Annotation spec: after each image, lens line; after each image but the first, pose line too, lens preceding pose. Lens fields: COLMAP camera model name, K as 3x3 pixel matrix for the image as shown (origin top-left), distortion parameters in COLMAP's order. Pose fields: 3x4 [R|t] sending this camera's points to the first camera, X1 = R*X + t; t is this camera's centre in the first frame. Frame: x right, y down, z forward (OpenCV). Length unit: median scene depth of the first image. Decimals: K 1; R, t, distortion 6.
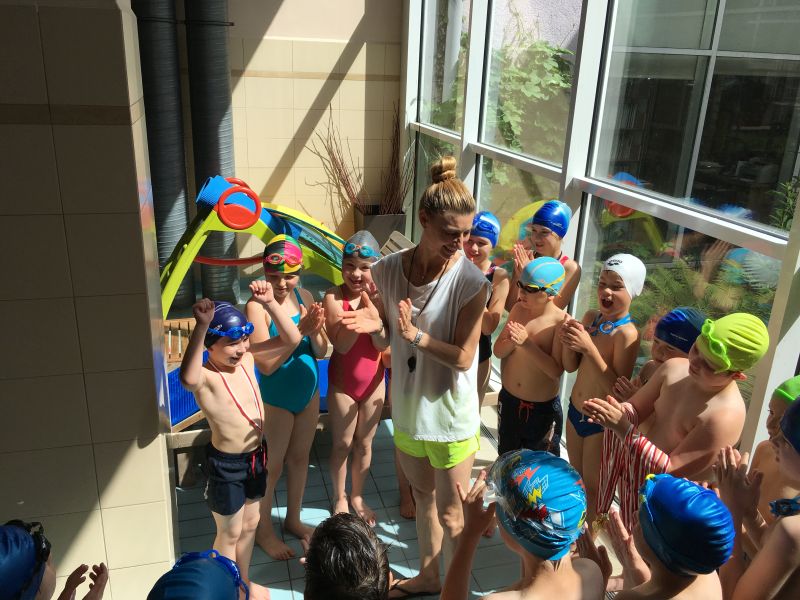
lens RADIAL K [[685.5, 0, 399.1], [0, 685.5, 309.5], [0, 0, 1]] dist [0.073486, -0.098526]
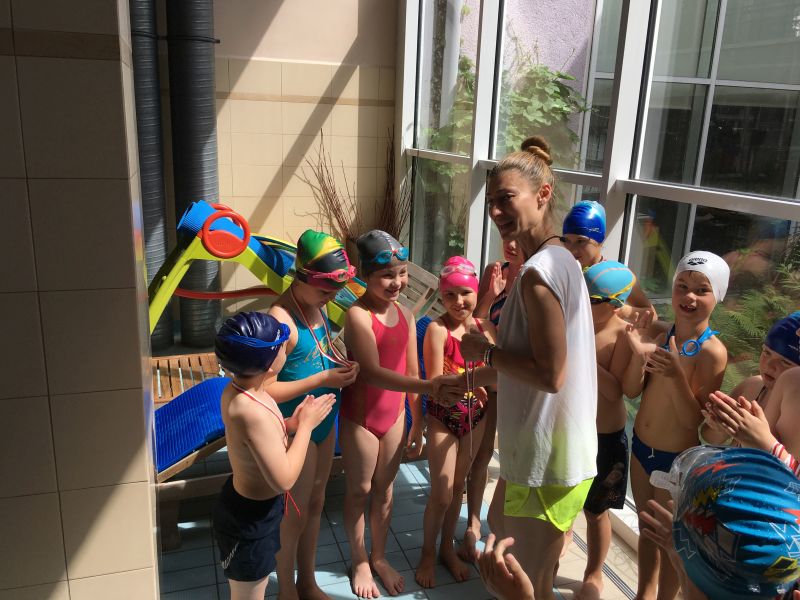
lens RADIAL K [[685.5, 0, 398.0], [0, 685.5, 310.4], [0, 0, 1]] dist [0.073486, -0.098526]
pose [[0.999055, -0.012057, 0.041759, -0.039097], [0.015273, 0.996871, -0.077562, 0.023188], [-0.040693, 0.078126, 0.996113, 0.082597]]
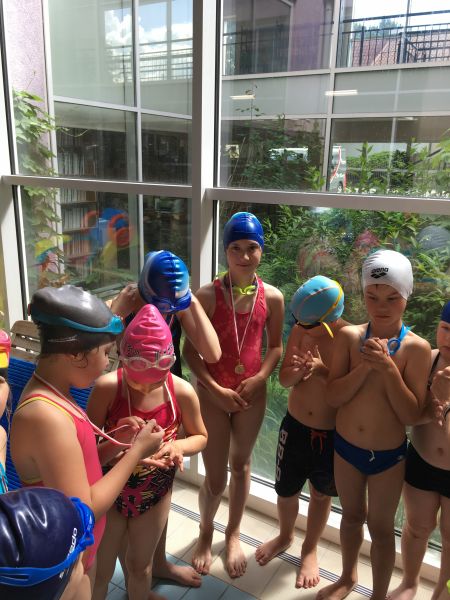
lens RADIAL K [[514.1, 0, 227.5], [0, 514.1, 302.8], [0, 0, 1]] dist [0.073486, -0.098526]
pose [[0.725619, -0.203470, 0.657325, -0.128603], [0.237591, 0.970615, 0.038171, -0.037573], [-0.645776, 0.128477, 0.752640, 0.283687]]
